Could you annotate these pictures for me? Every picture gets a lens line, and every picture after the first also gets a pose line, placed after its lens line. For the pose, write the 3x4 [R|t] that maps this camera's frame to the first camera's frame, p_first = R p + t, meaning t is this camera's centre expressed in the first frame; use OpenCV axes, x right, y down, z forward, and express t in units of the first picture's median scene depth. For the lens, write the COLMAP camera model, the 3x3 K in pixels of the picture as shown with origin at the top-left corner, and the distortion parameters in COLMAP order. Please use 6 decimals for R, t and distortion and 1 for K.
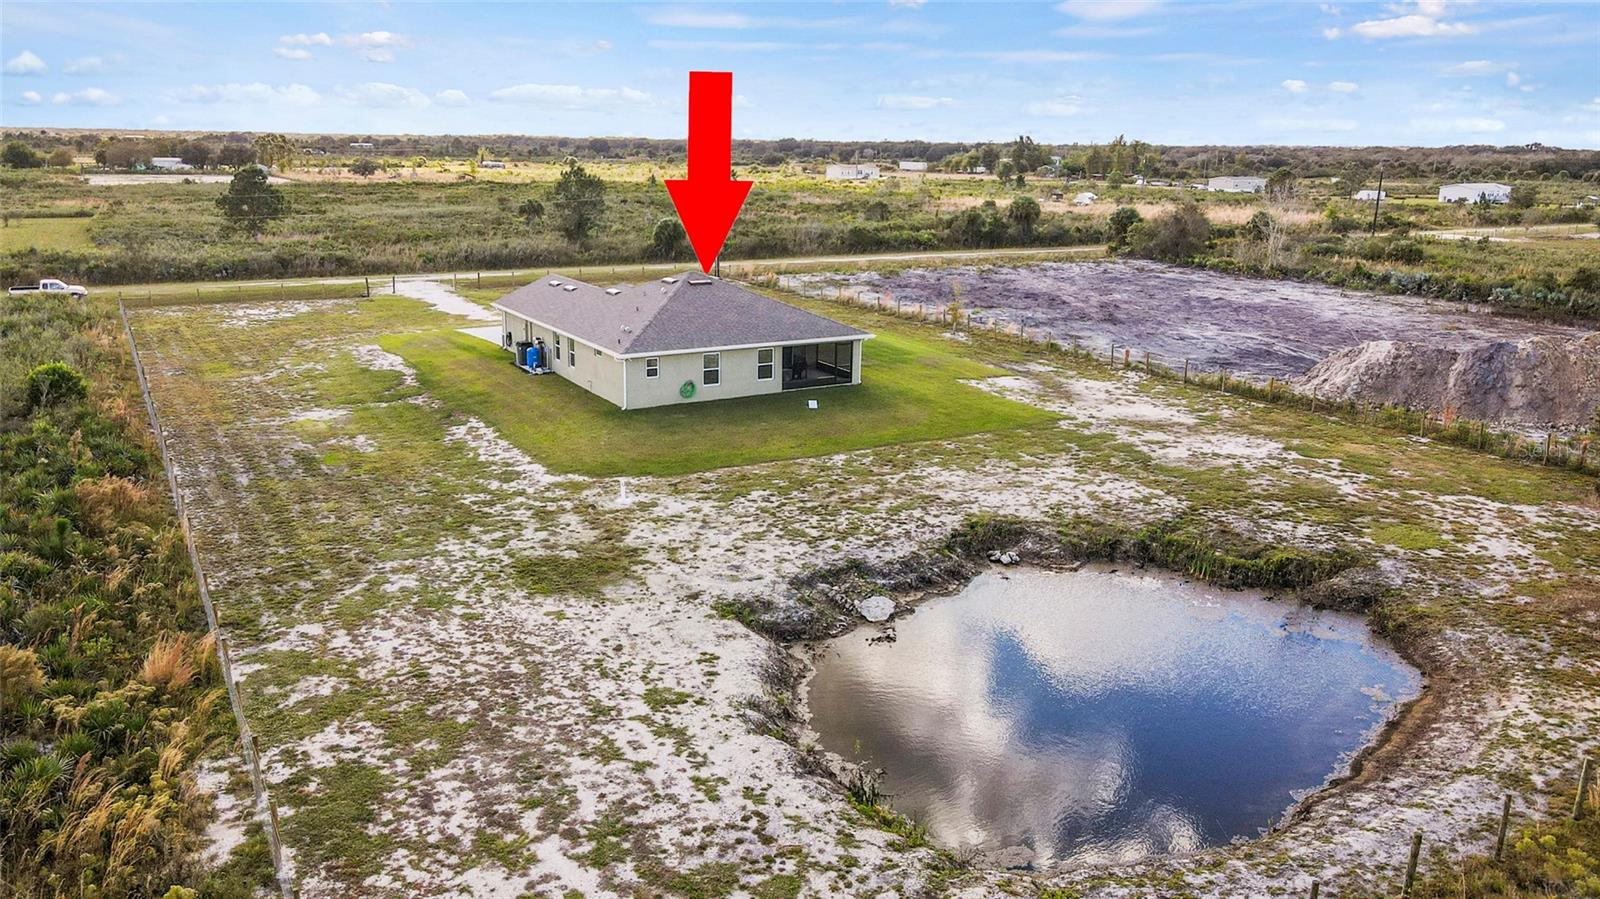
lens RADIAL K [[1185.4, 0, 793.9], [0, 1185.4, 446.4], [0, 0, 1]] dist [-0.020780, 0.066381]
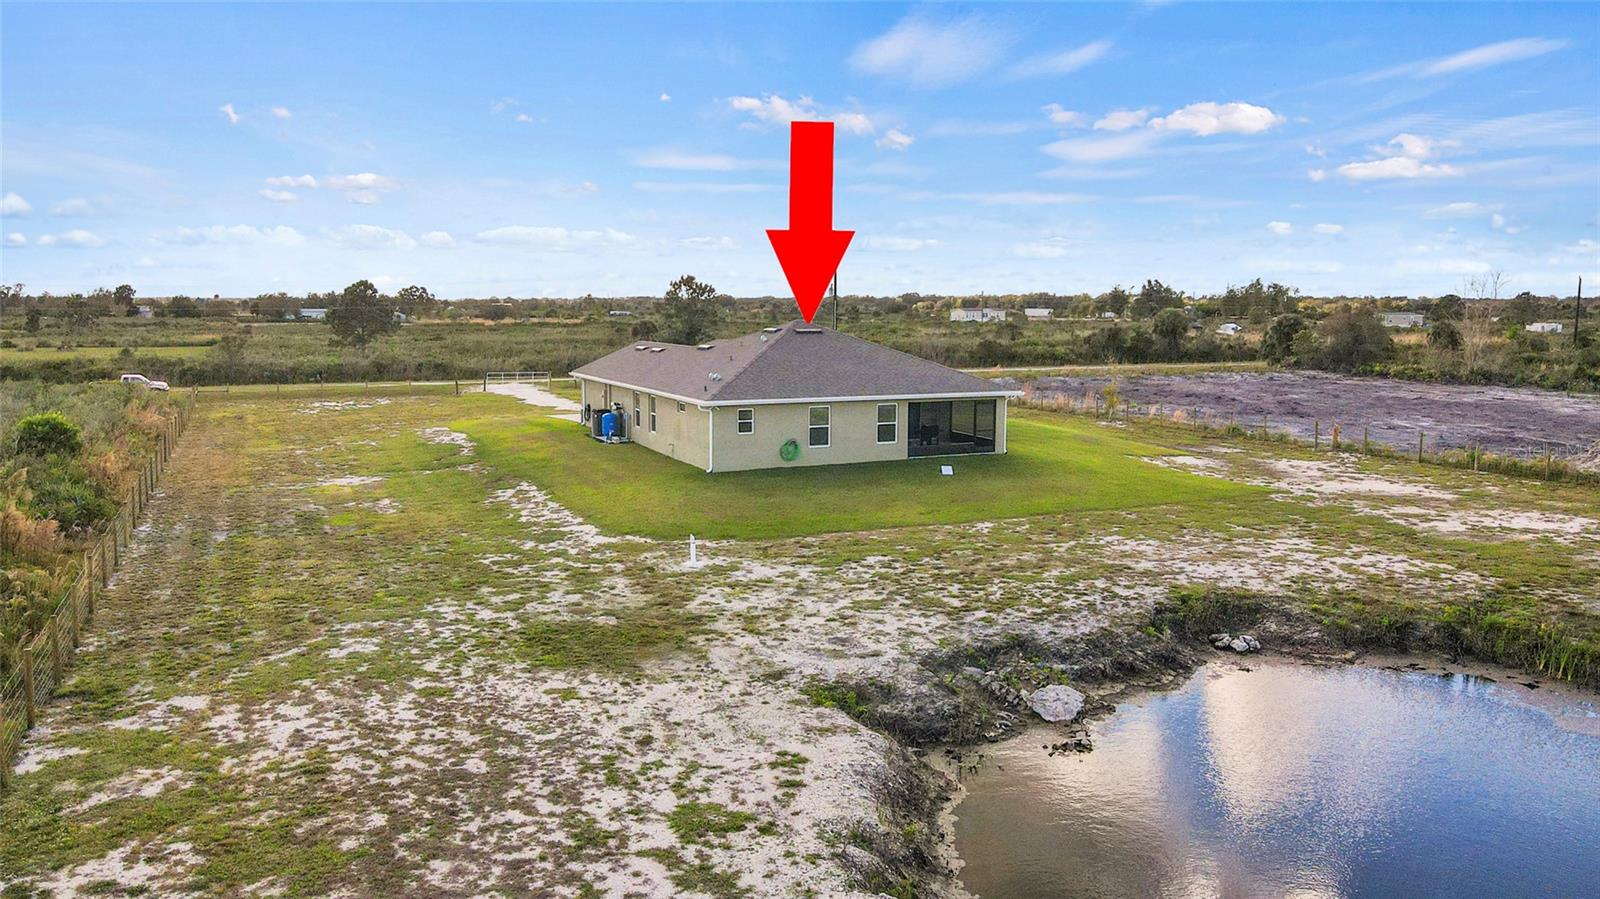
lens RADIAL K [[1185.4, 0, 793.9], [0, 1185.4, 446.4], [0, 0, 1]] dist [-0.020780, 0.066381]
pose [[0.994673, 0.001339, -0.103075, -0.005733], [-0.014946, 0.991223, -0.131352, 0.075625], [0.101995, 0.132193, 0.985962, 0.291826]]
